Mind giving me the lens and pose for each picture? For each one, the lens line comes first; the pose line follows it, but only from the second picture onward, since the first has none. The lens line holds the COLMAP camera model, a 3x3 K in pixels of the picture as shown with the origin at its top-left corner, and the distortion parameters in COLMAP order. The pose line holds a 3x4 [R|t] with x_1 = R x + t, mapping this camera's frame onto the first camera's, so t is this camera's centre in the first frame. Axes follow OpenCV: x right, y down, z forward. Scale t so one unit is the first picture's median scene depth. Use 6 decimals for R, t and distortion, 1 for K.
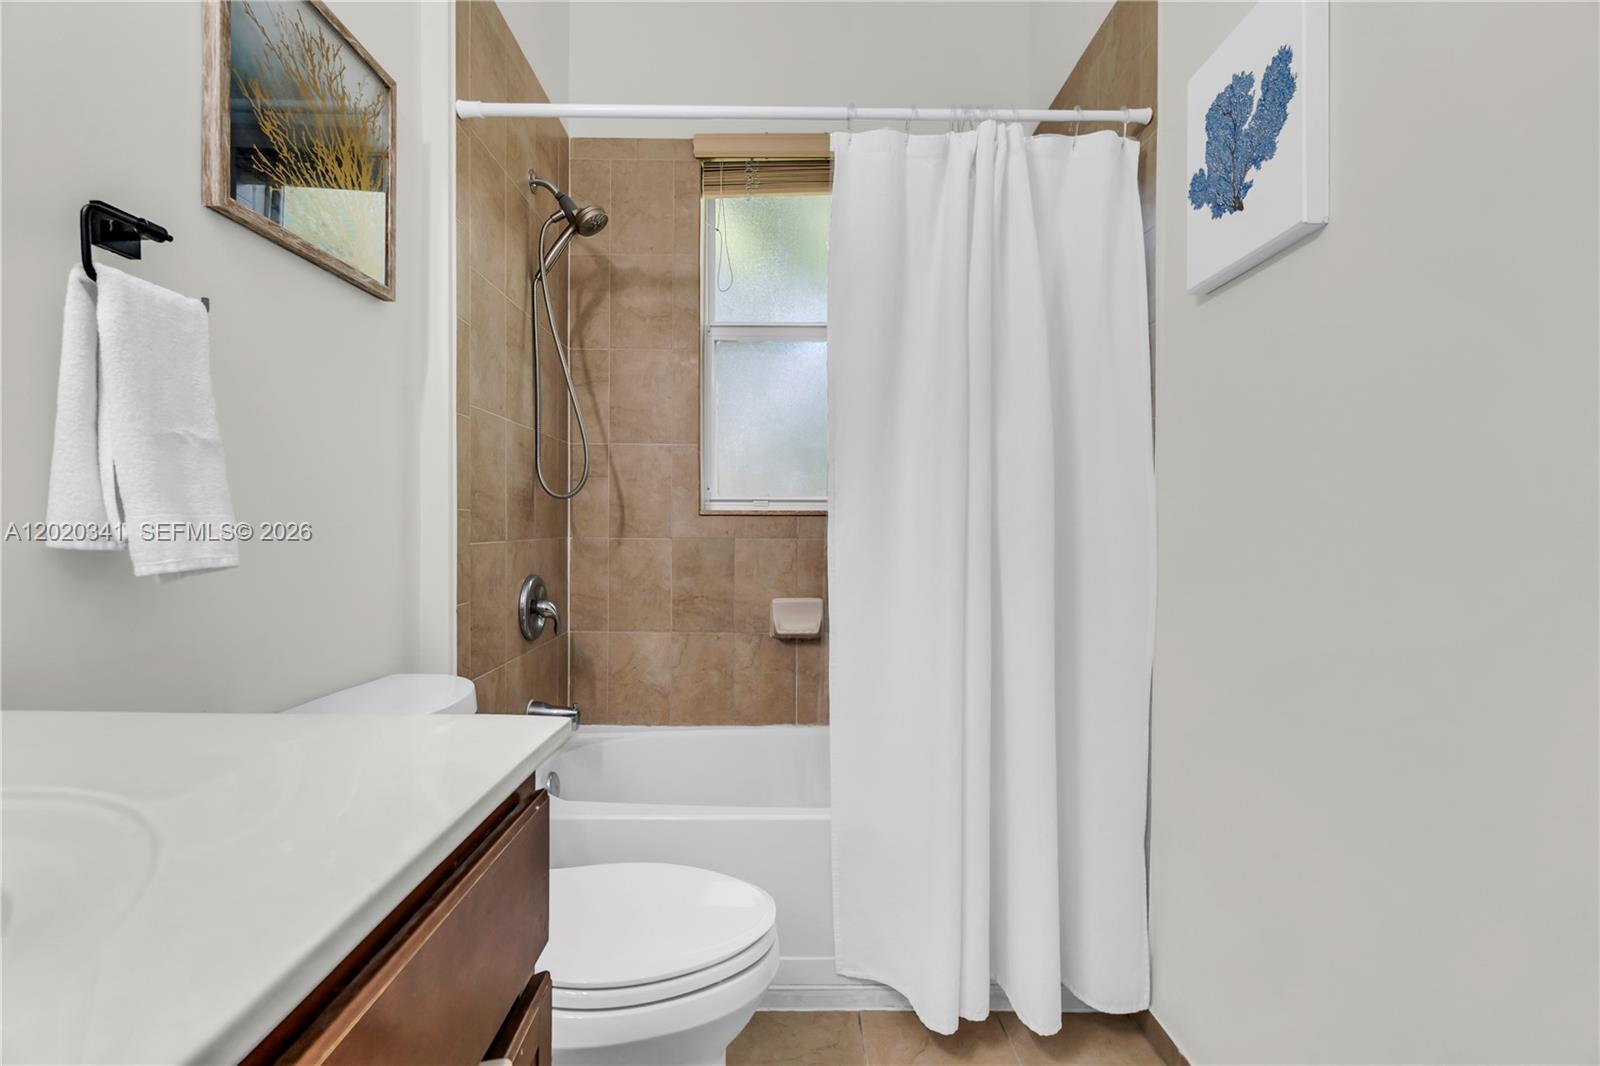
lens RADIAL K [[697.2, 0, 793.4], [0, 697.2, 526.1], [0, 0, 1]] dist [-0.011231, 0.002848]
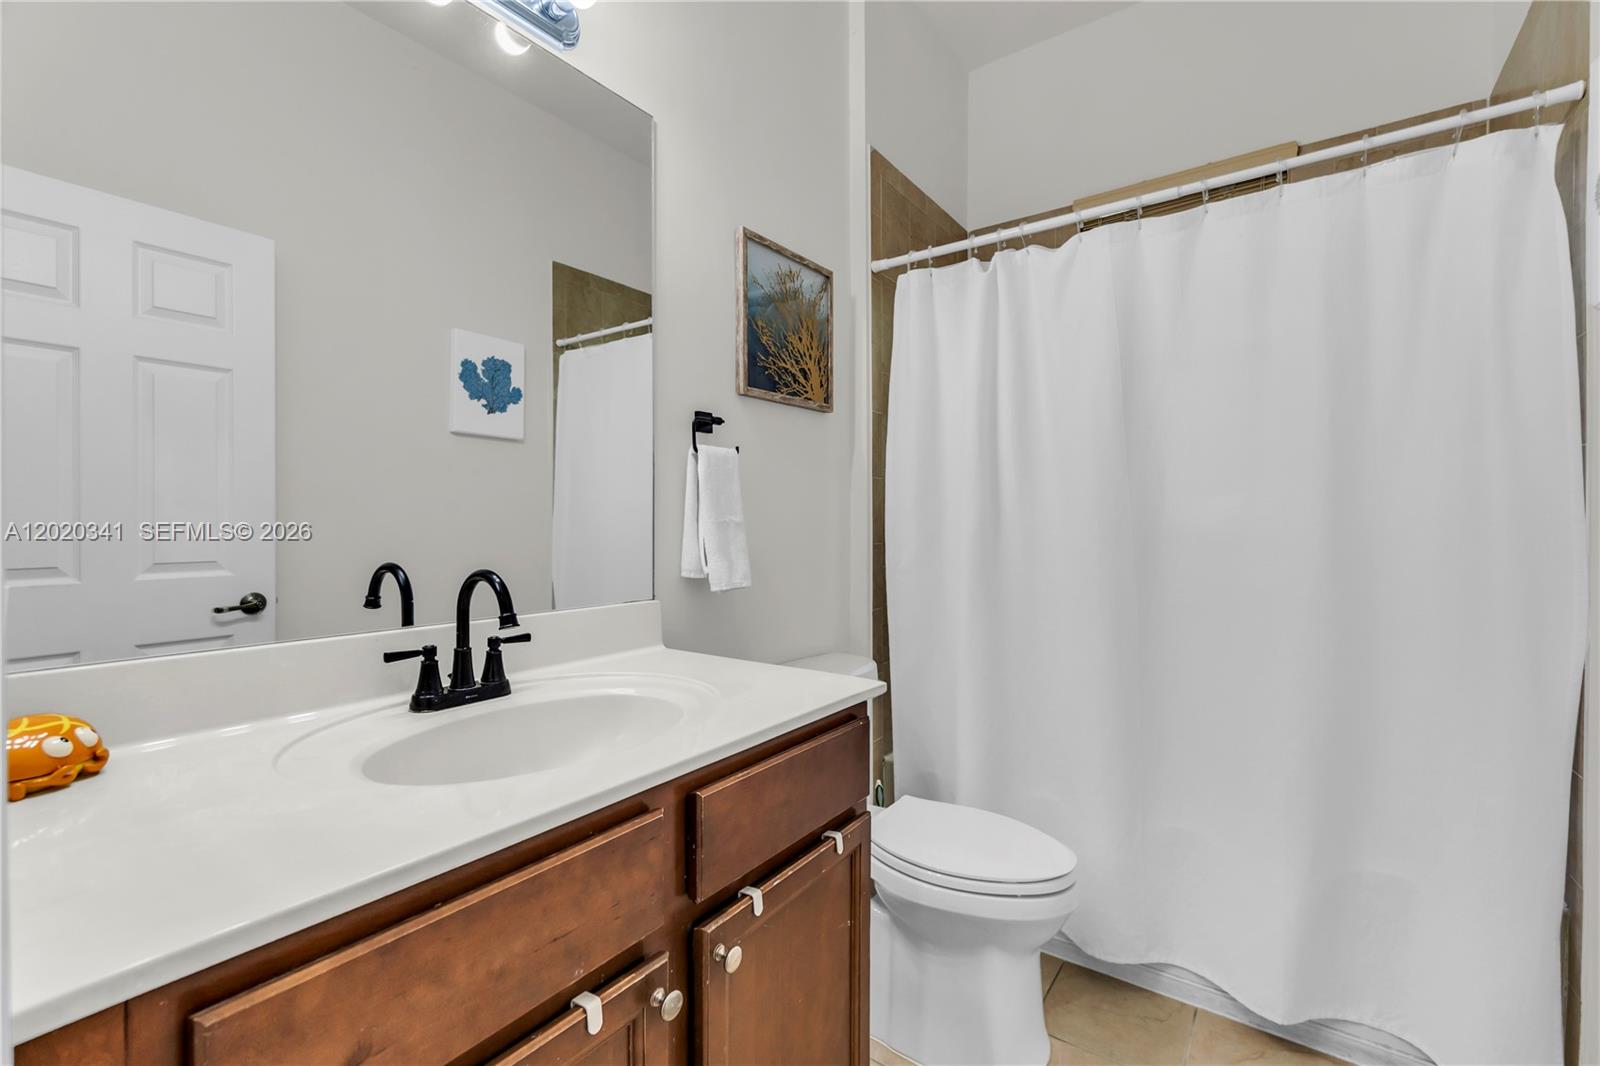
lens RADIAL K [[697.2, 0, 799.6], [0, 697.2, 523.3], [0, 0, 1]] dist [-0.011231, 0.002848]
pose [[0.812480, -0.008121, -0.582932, 0.401464], [0.000721, 0.999916, -0.012926, -0.084258], [0.582988, 0.010082, 0.812418, -0.451897]]
